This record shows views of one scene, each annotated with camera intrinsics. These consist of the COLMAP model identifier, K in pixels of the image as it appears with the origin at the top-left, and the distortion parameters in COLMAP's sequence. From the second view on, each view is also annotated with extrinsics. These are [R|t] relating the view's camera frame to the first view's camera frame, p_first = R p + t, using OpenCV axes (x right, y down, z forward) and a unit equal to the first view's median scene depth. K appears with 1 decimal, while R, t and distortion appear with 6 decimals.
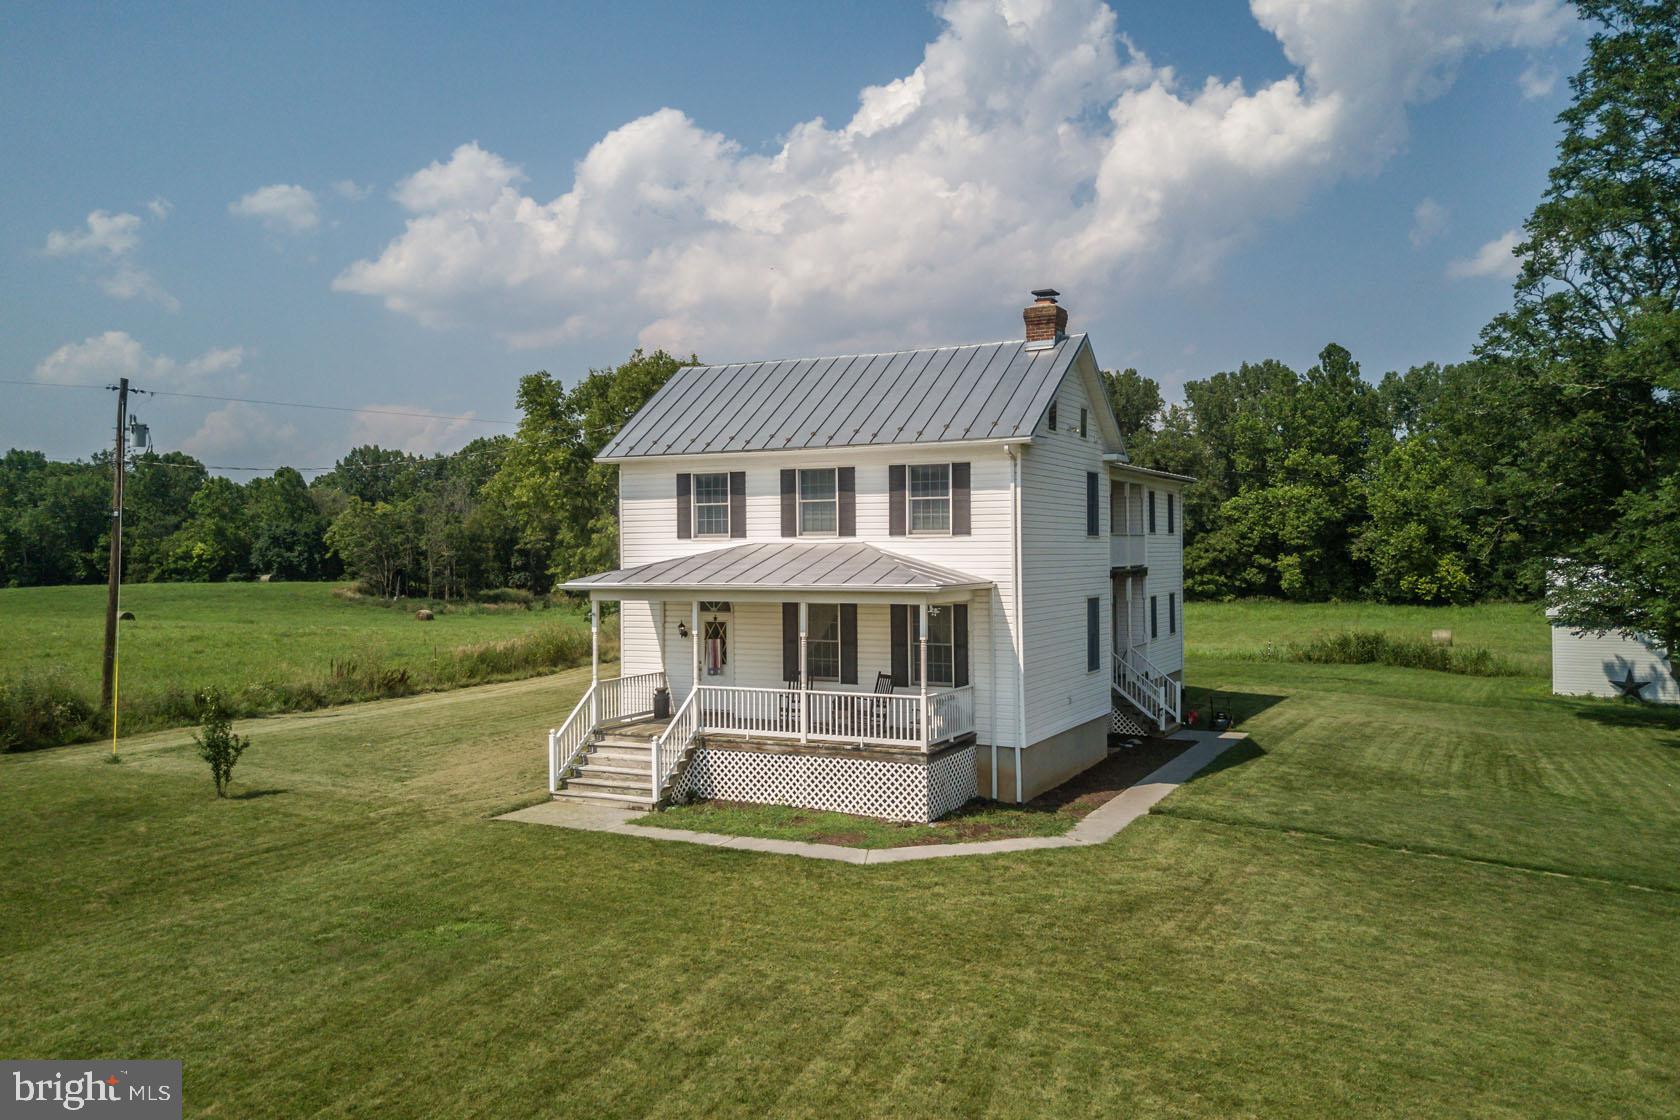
lens RADIAL K [[1283.2, 0, 841.4], [0, 1283.2, 563.1], [0, 0, 1]] dist [0.032335, -0.001224]
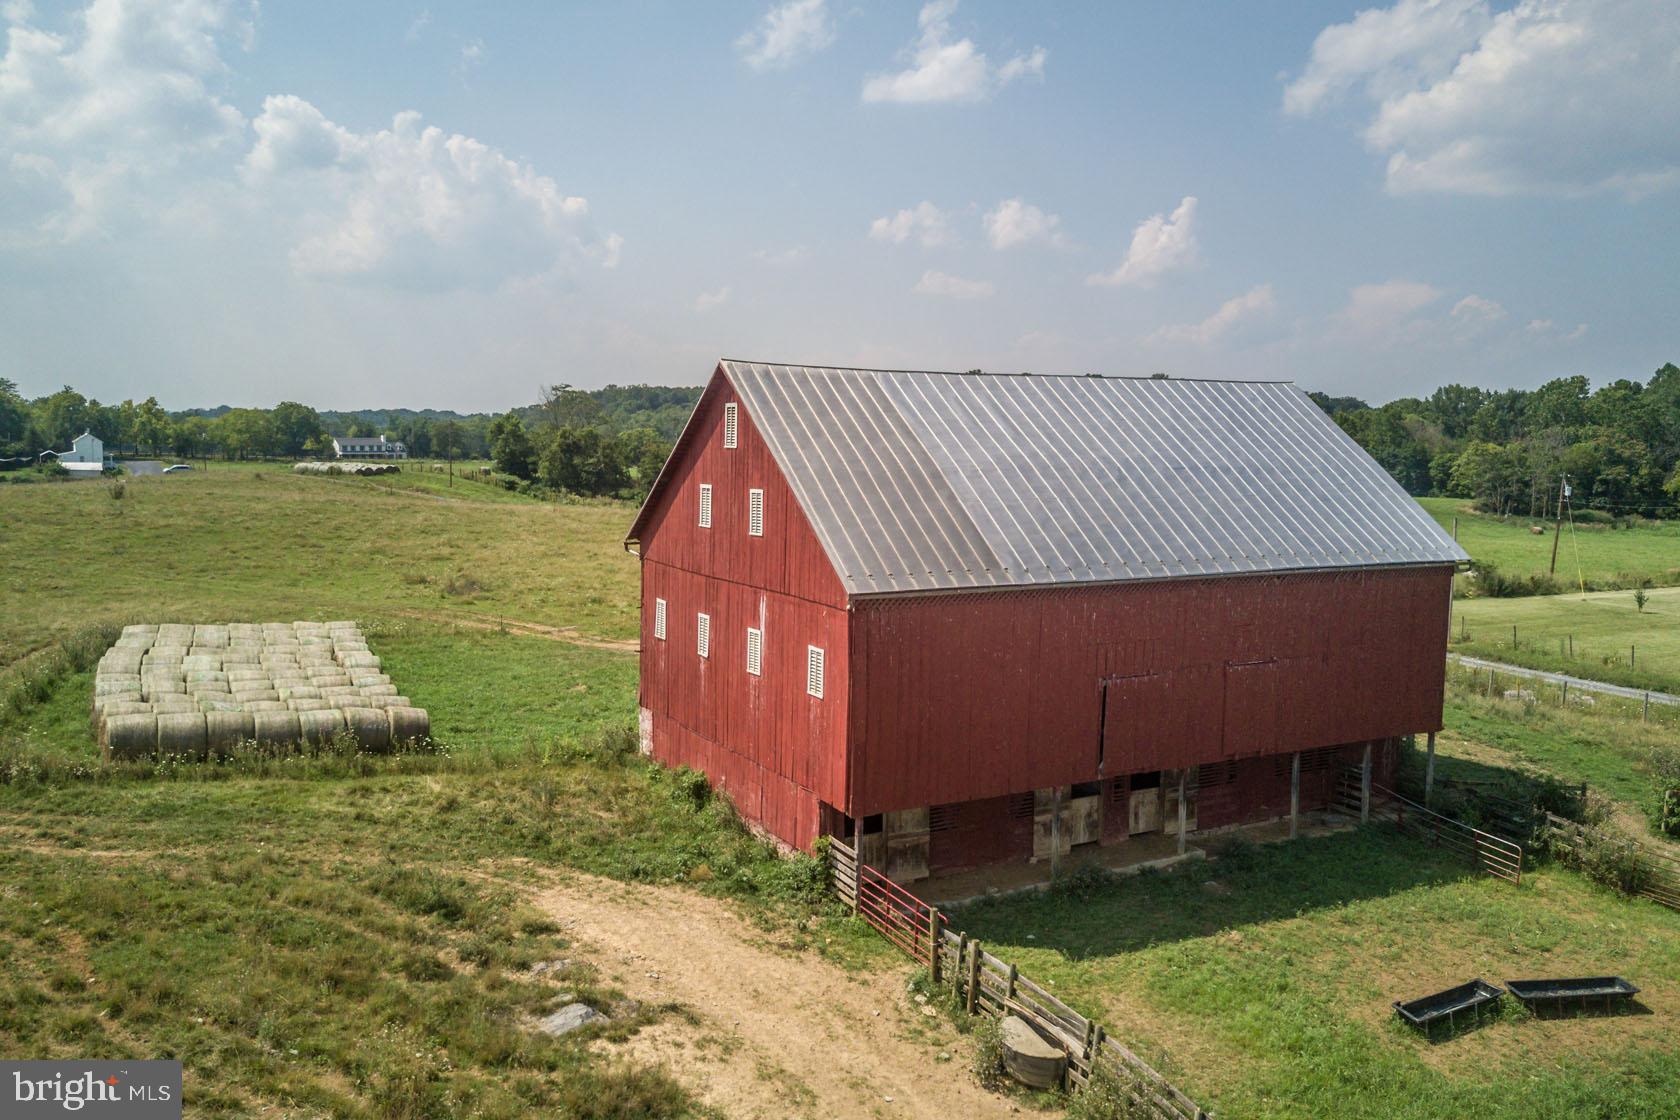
lens RADIAL K [[1283.2, 0, 840.6], [0, 1283.2, 560.9], [0, 0, 1]] dist [0.032335, -0.001224]
pose [[0.753737, 0.074378, -0.652954, 0.029739], [-0.015911, 0.995349, 0.095014, -0.042375], [0.656984, -0.061227, 0.751414, -0.496495]]
